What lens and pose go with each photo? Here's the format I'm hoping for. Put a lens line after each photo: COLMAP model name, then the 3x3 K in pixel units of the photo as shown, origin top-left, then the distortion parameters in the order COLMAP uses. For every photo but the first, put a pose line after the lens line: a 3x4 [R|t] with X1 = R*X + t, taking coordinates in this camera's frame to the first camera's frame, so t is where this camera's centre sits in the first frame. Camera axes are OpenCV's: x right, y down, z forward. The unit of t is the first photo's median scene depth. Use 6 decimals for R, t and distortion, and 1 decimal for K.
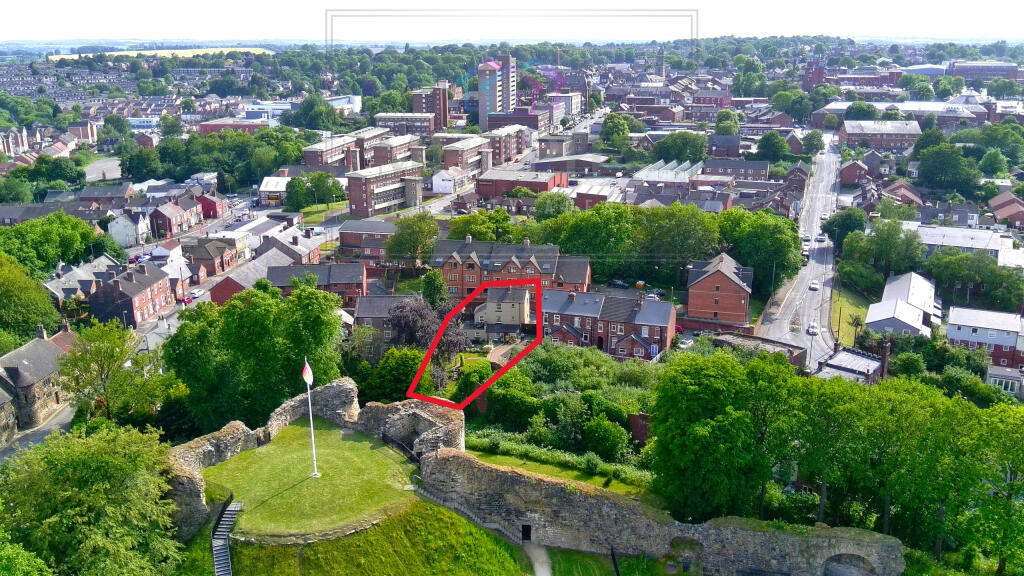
lens RADIAL K [[923.0, 0, 512.0], [0, 923.0, 288.0], [0, 0, 1]] dist [0.141135, -0.270485]
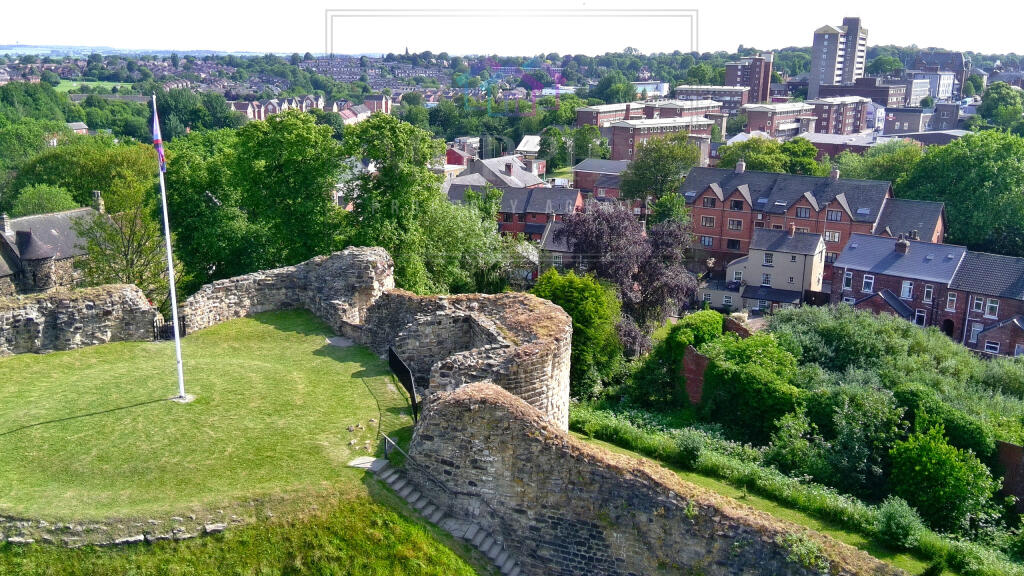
lens RADIAL K [[923.0, 0, 512.0], [0, 923.0, 288.0], [0, 0, 1]] dist [0.141135, -0.270485]
pose [[0.933421, 0.104590, -0.343198, 0.047333], [-0.125328, 0.991359, -0.038745, 0.098633], [0.336180, 0.079178, 0.938463, 0.428745]]
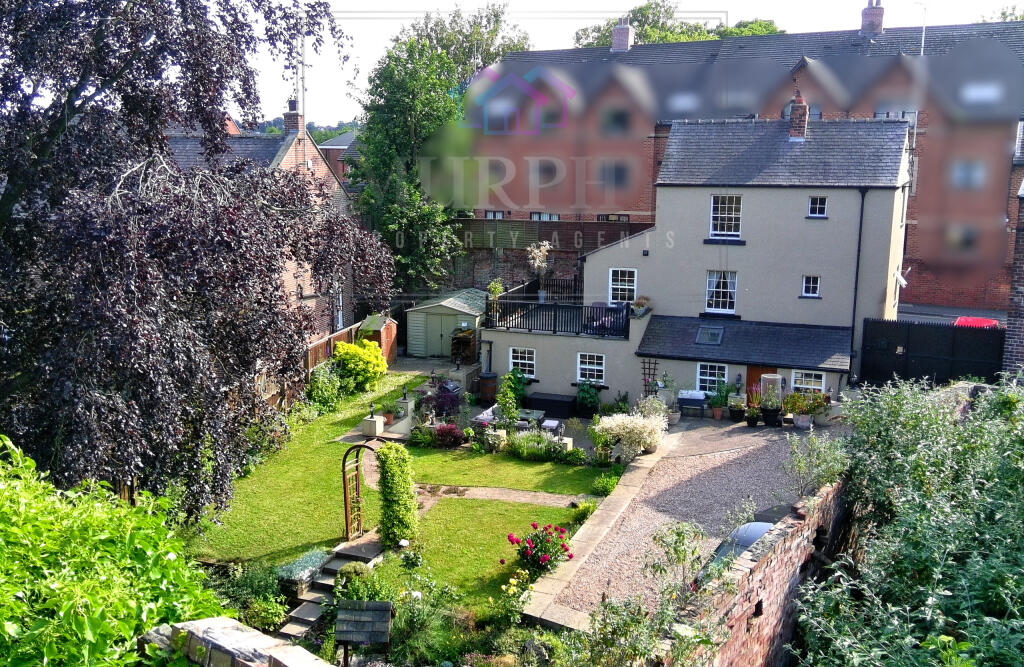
lens RADIAL K [[922.9, 0, 512.0], [0, 922.9, 333.5], [0, 0, 1]] dist [0.155507, 0.000786]
pose [[0.966418, 0.054898, -0.251042, -0.009195], [-0.084170, 0.990648, -0.107385, 0.074496], [0.242799, 0.124909, 0.962001, 0.962842]]
